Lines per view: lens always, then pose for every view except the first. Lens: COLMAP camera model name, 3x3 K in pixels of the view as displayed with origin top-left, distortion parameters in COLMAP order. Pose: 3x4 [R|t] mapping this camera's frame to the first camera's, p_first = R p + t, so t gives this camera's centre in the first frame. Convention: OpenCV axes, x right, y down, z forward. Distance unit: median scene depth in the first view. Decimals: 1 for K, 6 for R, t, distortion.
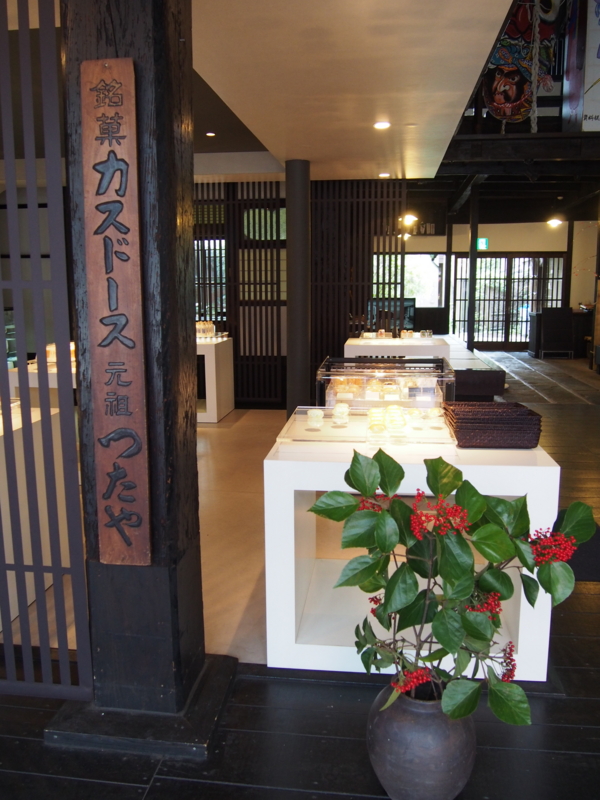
lens RADIAL K [[672.4, 0, 300.8], [0, 672.4, 398.0], [0, 0, 1]] dist [-0.009068, -0.005225]
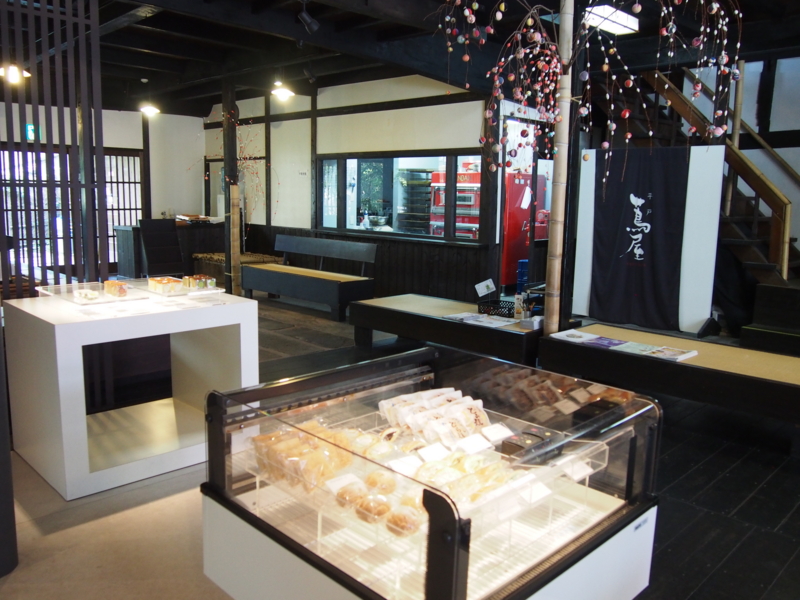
lens RADIAL K [[672.4, 0, 398.7], [0, 672.4, 299.4], [0, 0, 1]] dist [-0.009068, -0.005225]
pose [[0.606166, -0.114062, 0.787117, -0.075112], [0.116103, 0.991752, 0.054304, -0.045875], [-0.786818, 0.058469, 0.614409, 0.265129]]
